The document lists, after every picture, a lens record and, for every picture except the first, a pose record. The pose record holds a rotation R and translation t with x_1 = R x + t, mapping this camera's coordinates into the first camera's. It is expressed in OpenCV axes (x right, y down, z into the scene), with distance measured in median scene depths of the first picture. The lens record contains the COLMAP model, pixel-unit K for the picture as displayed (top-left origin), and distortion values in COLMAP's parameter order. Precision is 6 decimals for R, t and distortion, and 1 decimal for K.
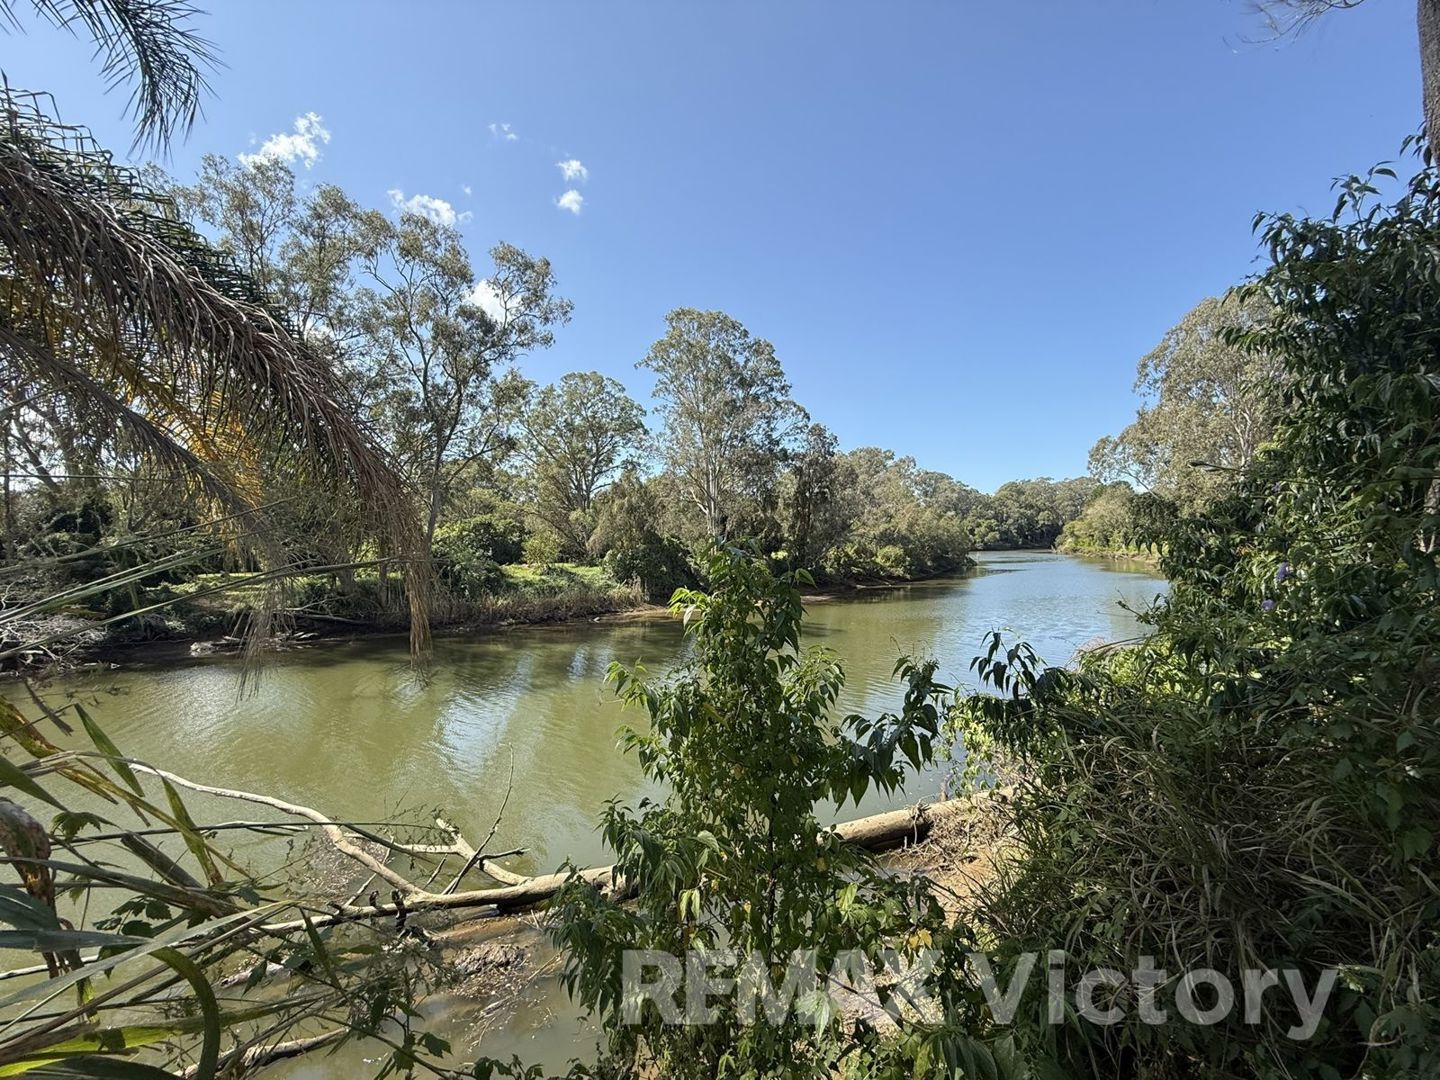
lens RADIAL K [[563.8, 0, 716.1], [0, 563.8, 544.2], [0, 0, 1]] dist [-0.009974, 0.000004]
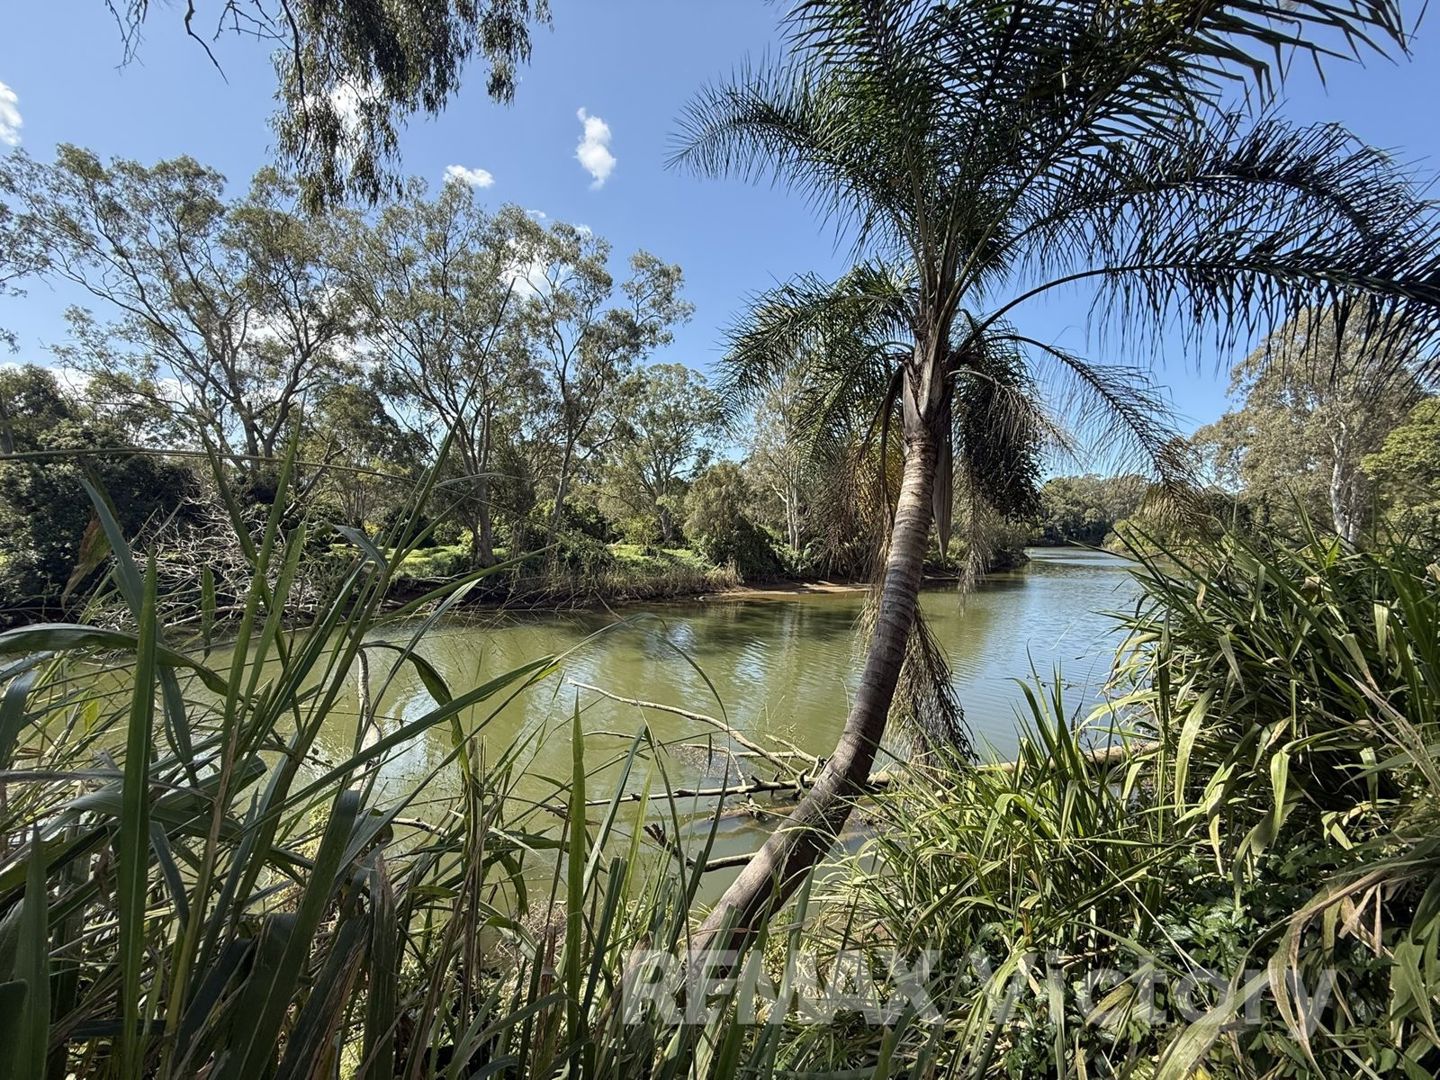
lens RADIAL K [[563.8, 0, 708.8], [0, 563.8, 540.6], [0, 0, 1]] dist [-0.009974, 0.000004]
pose [[0.997990, 0.034272, -0.053298, -0.099885], [-0.033239, 0.999244, 0.020160, 0.000323], [0.053949, -0.018348, 0.998375, -0.056286]]
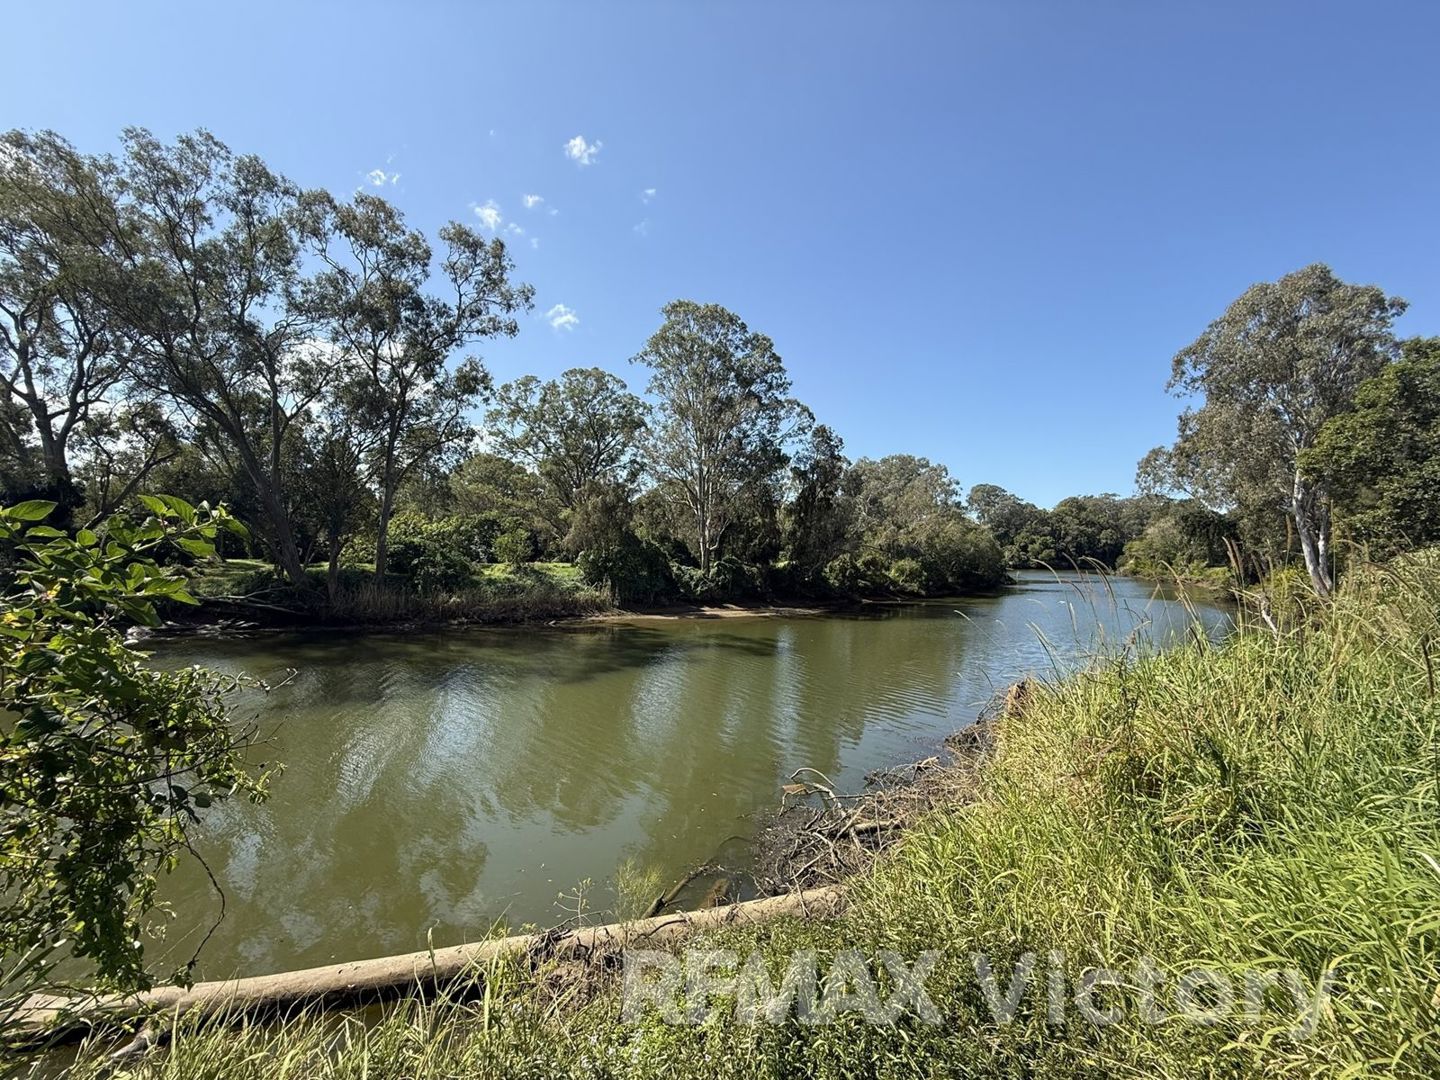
lens RADIAL K [[563.8, 0, 724.4], [0, 563.8, 546.6], [0, 0, 1]] dist [-0.009974, 0.000004]
pose [[0.995622, 0.038381, -0.085225, 0.105406], [-0.039015, 0.999222, -0.005787, -0.000175], [0.084937, 0.009087, 0.996345, 0.055913]]
